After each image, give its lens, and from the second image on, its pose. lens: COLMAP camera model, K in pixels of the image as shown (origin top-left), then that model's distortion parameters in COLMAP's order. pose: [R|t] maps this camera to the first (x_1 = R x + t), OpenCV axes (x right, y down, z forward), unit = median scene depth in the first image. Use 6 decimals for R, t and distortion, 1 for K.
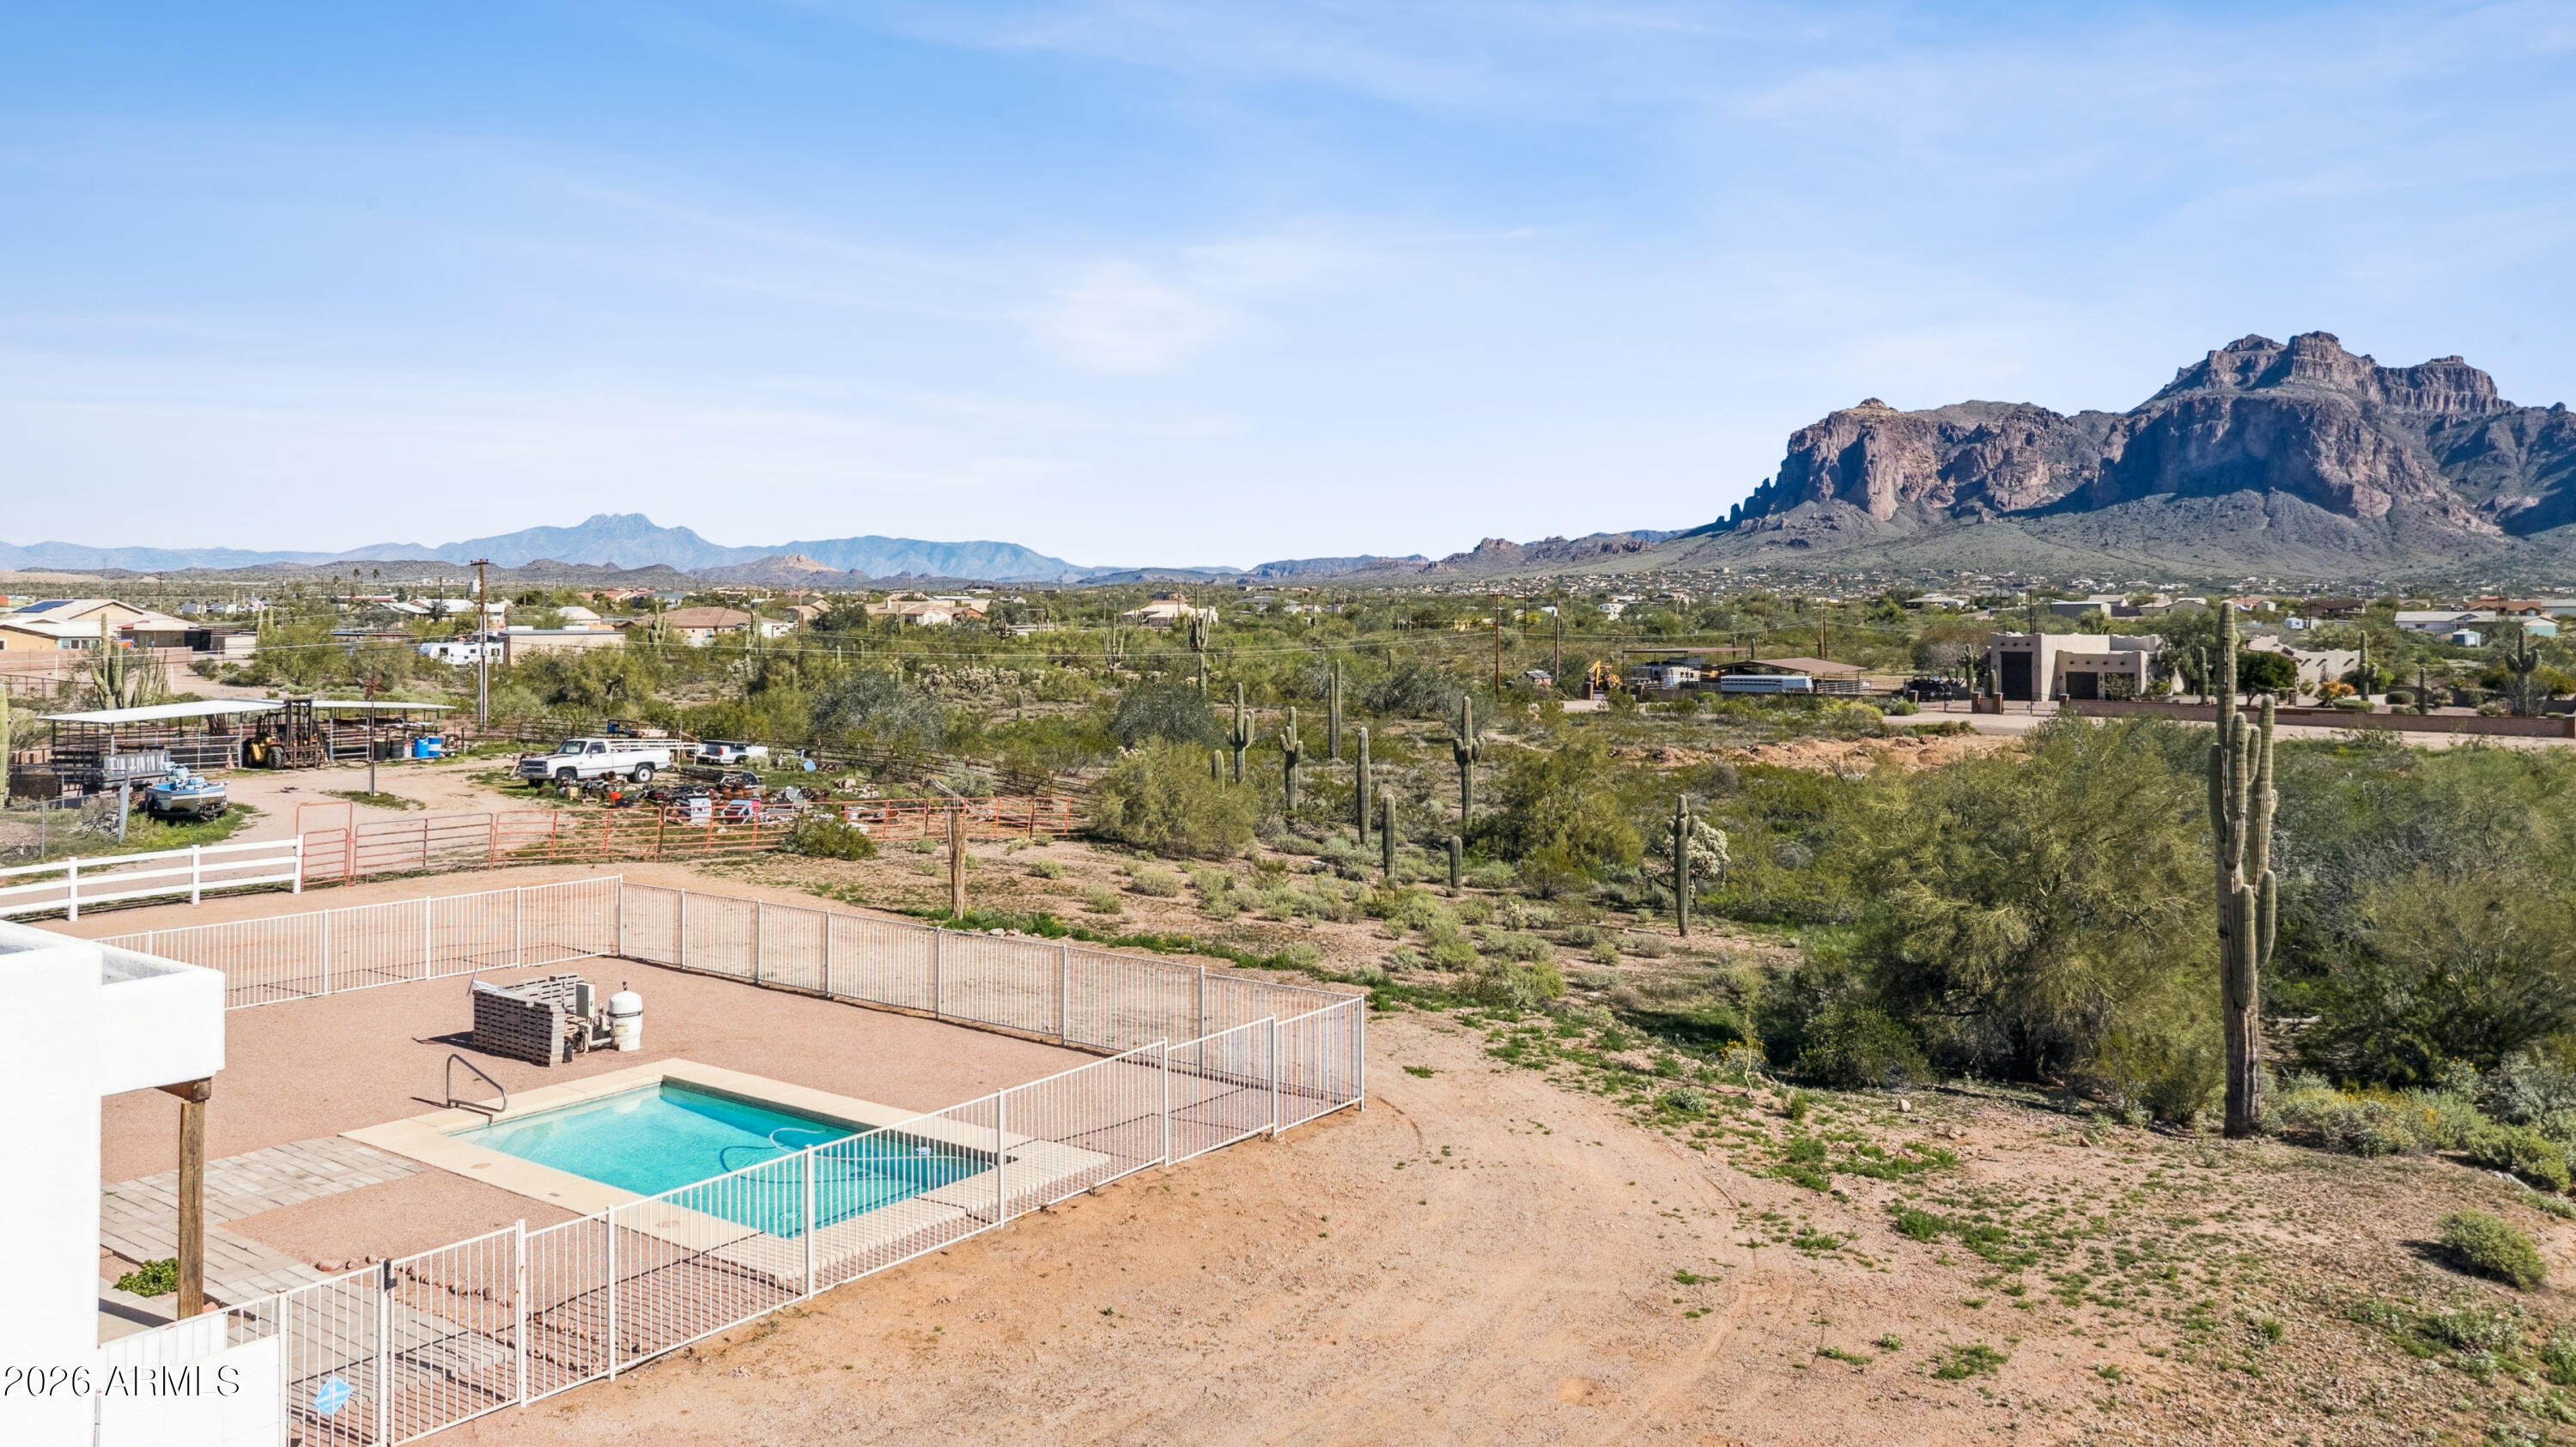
lens RADIAL K [[1851.0, 0, 1271.2], [0, 1851.0, 730.3], [0, 0, 1]] dist [-0.000436, 0.004824]
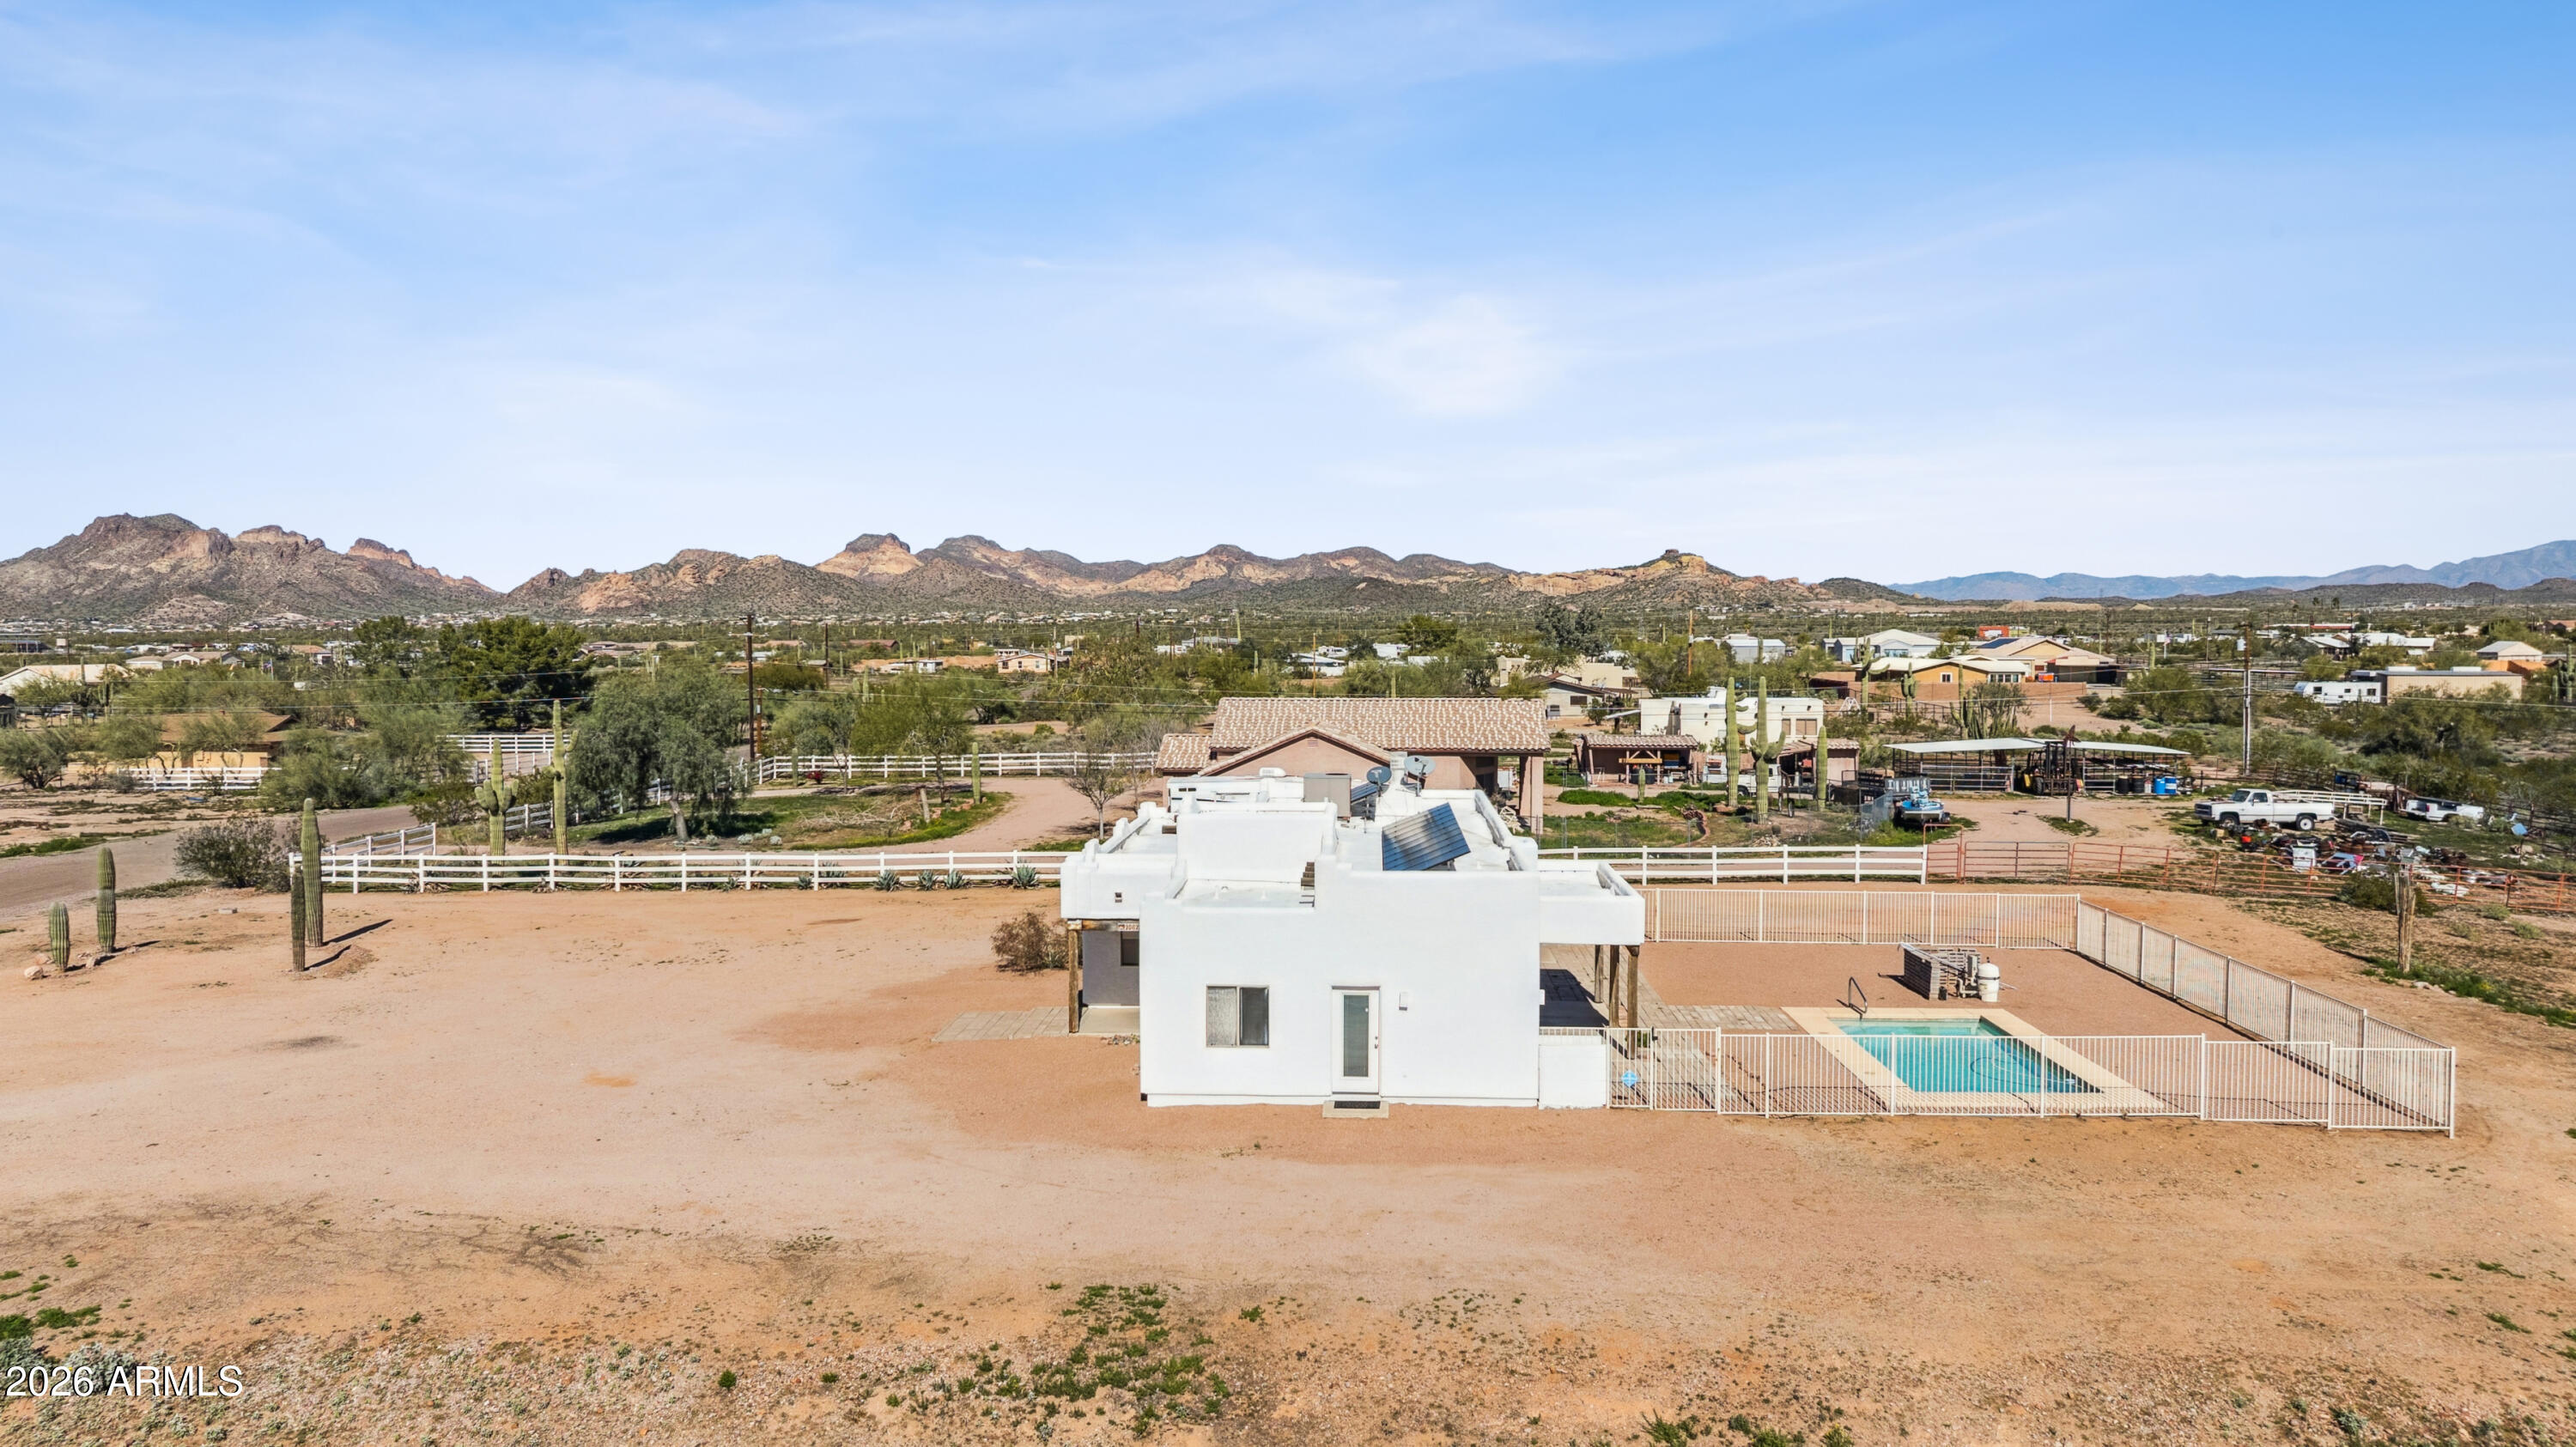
lens RADIAL K [[1851.0, 0, 1271.2], [0, 1851.0, 730.3], [0, 0, 1]] dist [-0.000436, 0.004824]
pose [[0.542474, 0.043813, -0.838930, 0.228200], [-0.051765, 0.998485, 0.018673, -0.018733], [0.838476, 0.033298, 0.543920, -0.128407]]
